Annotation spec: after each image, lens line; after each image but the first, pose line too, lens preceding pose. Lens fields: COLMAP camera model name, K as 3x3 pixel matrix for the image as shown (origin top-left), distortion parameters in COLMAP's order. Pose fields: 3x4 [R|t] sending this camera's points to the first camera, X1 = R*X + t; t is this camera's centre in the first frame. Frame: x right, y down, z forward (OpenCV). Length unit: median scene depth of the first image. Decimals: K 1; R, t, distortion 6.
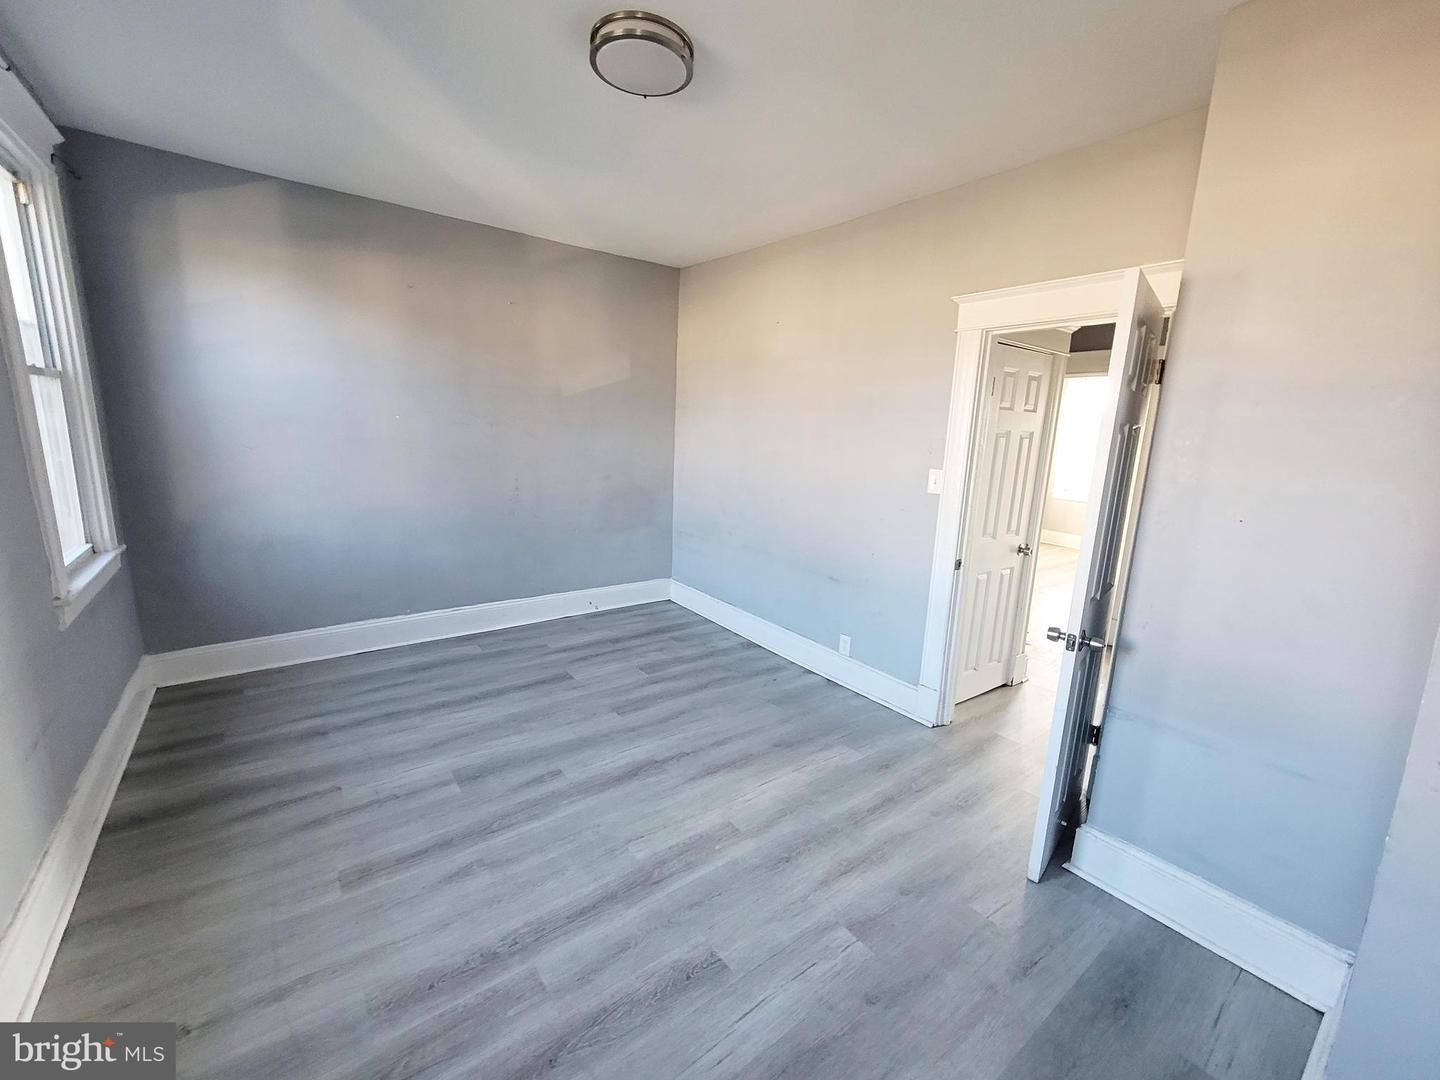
lens RADIAL K [[588.7, 0, 718.2], [0, 588.7, 538.1], [0, 0, 1]] dist [-0.007770, 0.002844]
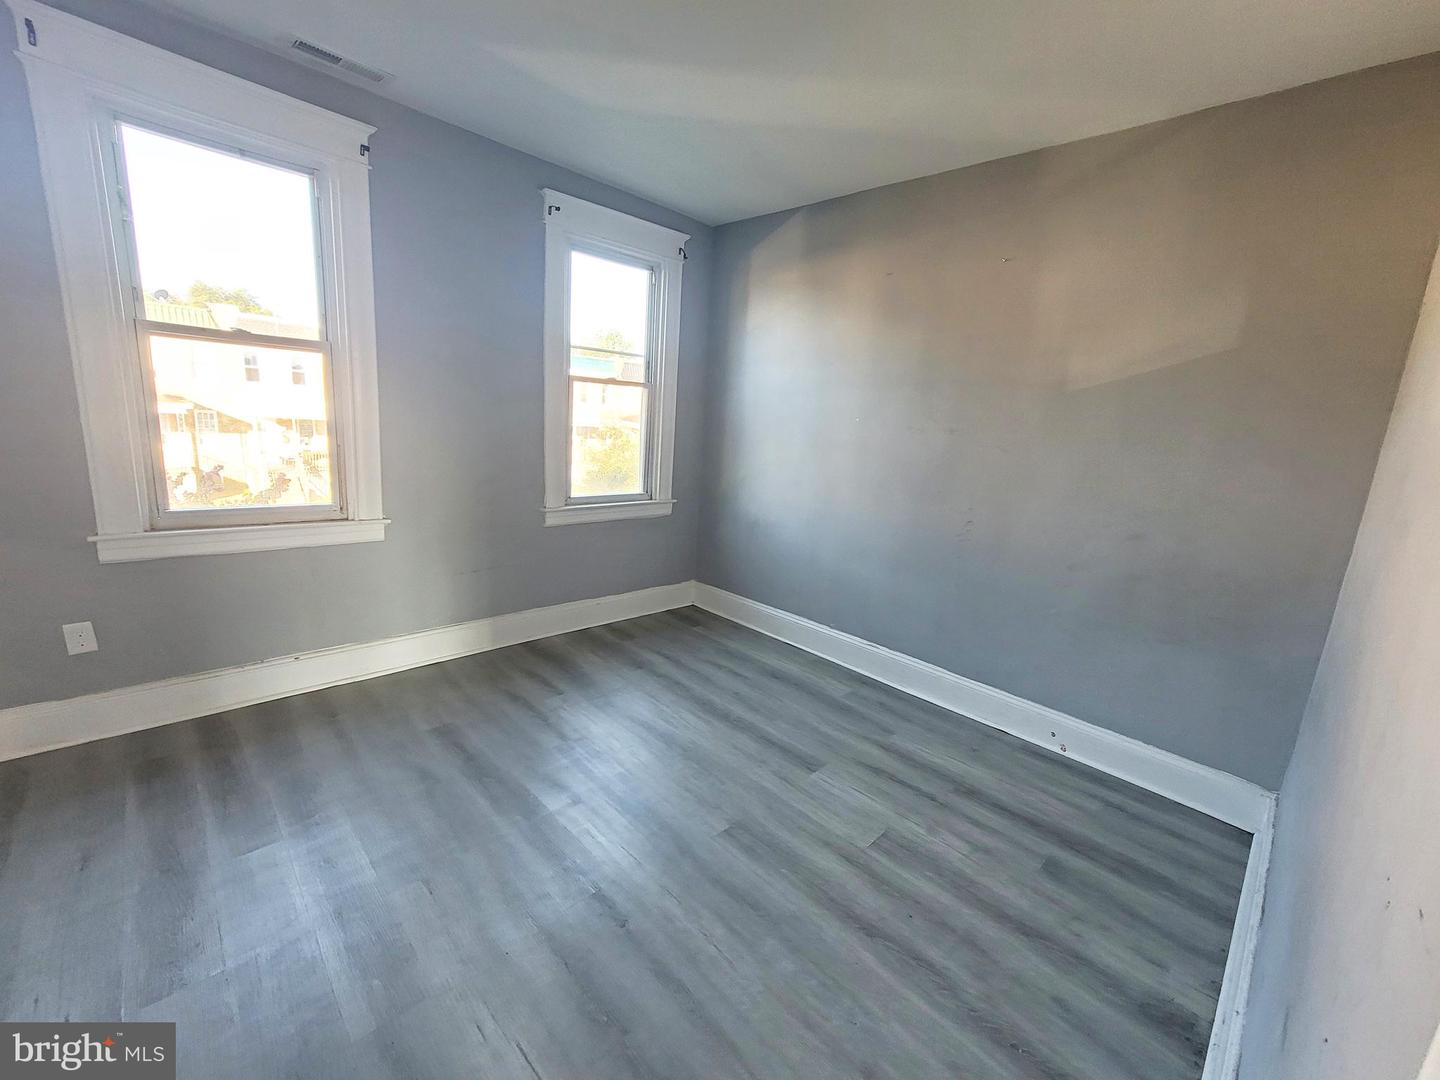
lens RADIAL K [[588.7, 0, 717.6], [0, 588.7, 534.0], [0, 0, 1]] dist [-0.007770, 0.002844]
pose [[0.119576, 0.166506, -0.978763, 0.393589], [-0.249214, 0.959307, 0.132749, -0.106413], [0.961038, 0.228048, 0.156205, 0.723058]]
